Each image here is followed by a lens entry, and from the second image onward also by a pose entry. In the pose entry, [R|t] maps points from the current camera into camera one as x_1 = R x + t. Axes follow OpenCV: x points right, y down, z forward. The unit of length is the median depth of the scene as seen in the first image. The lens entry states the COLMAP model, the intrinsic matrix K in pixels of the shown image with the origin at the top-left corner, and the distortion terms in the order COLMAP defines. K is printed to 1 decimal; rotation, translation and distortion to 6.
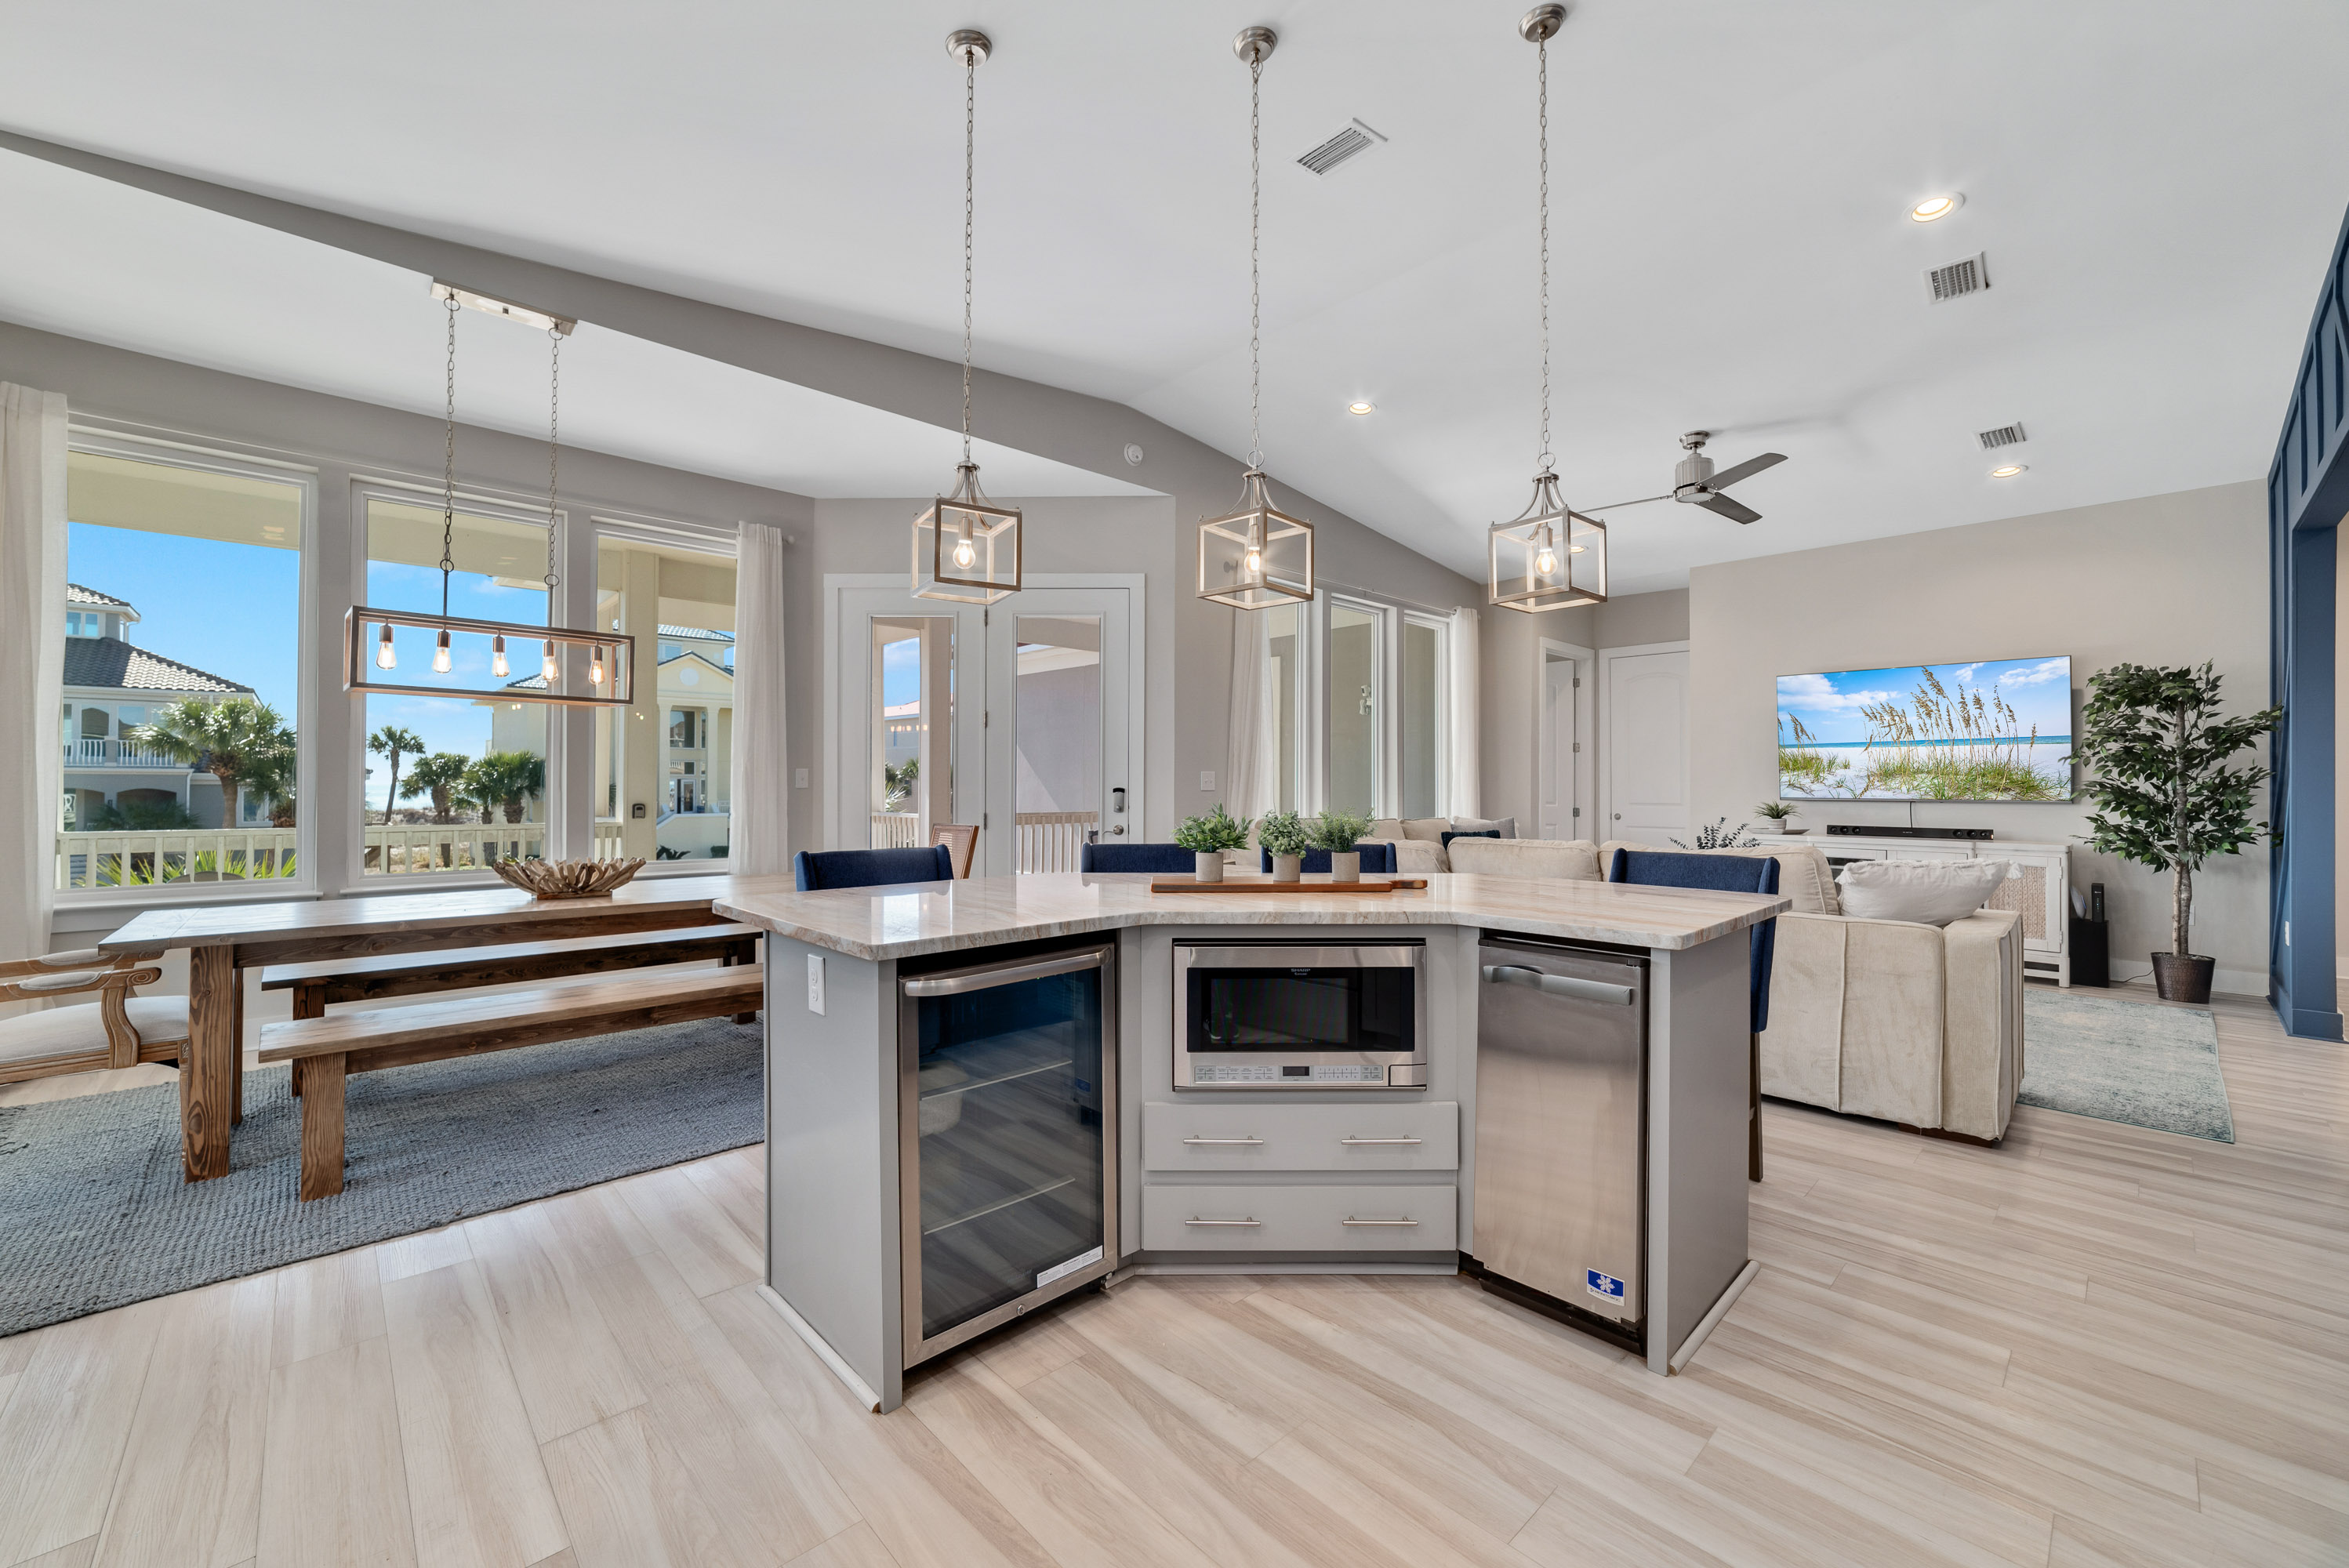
lens RADIAL K [[896.1, 0, 1189.6], [0, 896.1, 788.4], [0, 0, 1]] dist [-0.018465, -0.000138]
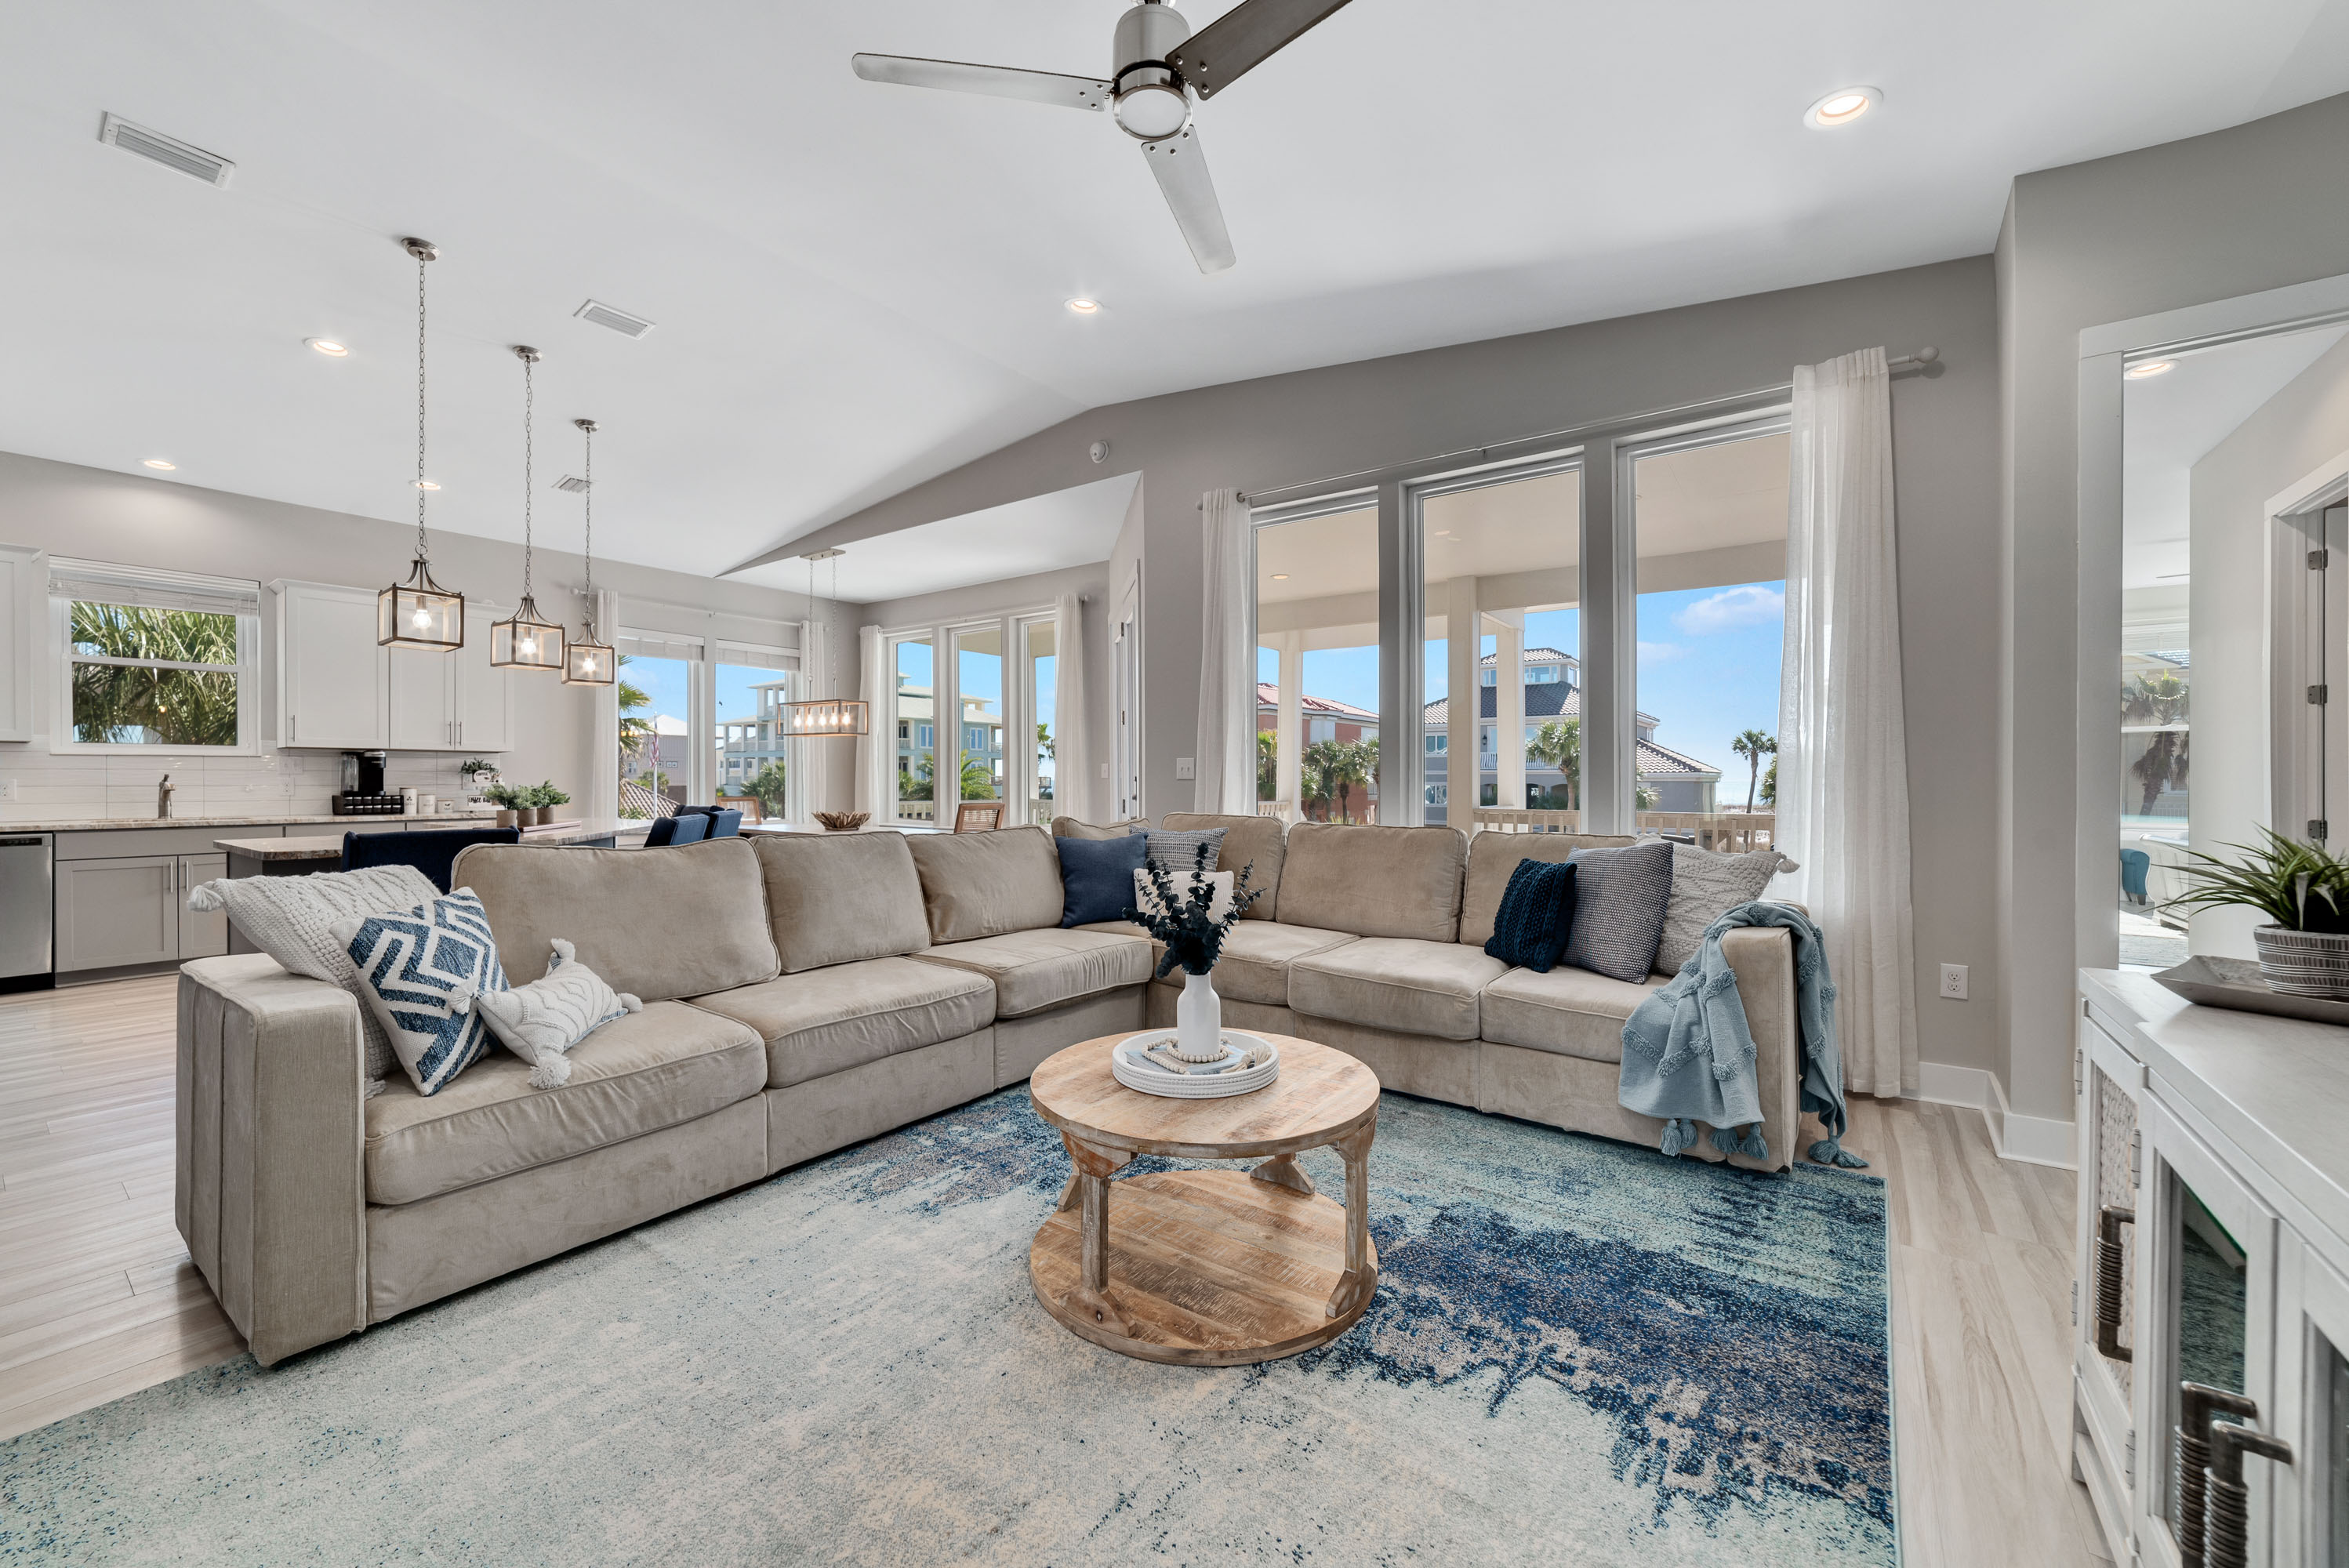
lens RADIAL K [[896.1, 0, 1180.2], [0, 896.1, 788.0], [0, 0, 1]] dist [-0.018465, -0.000138]
pose [[0.173220, 0.003047, -0.984879, 0.122711], [-0.000505, 0.999995, 0.003005, 0.001208], [0.984883, -0.000023, 0.173220, 0.118831]]
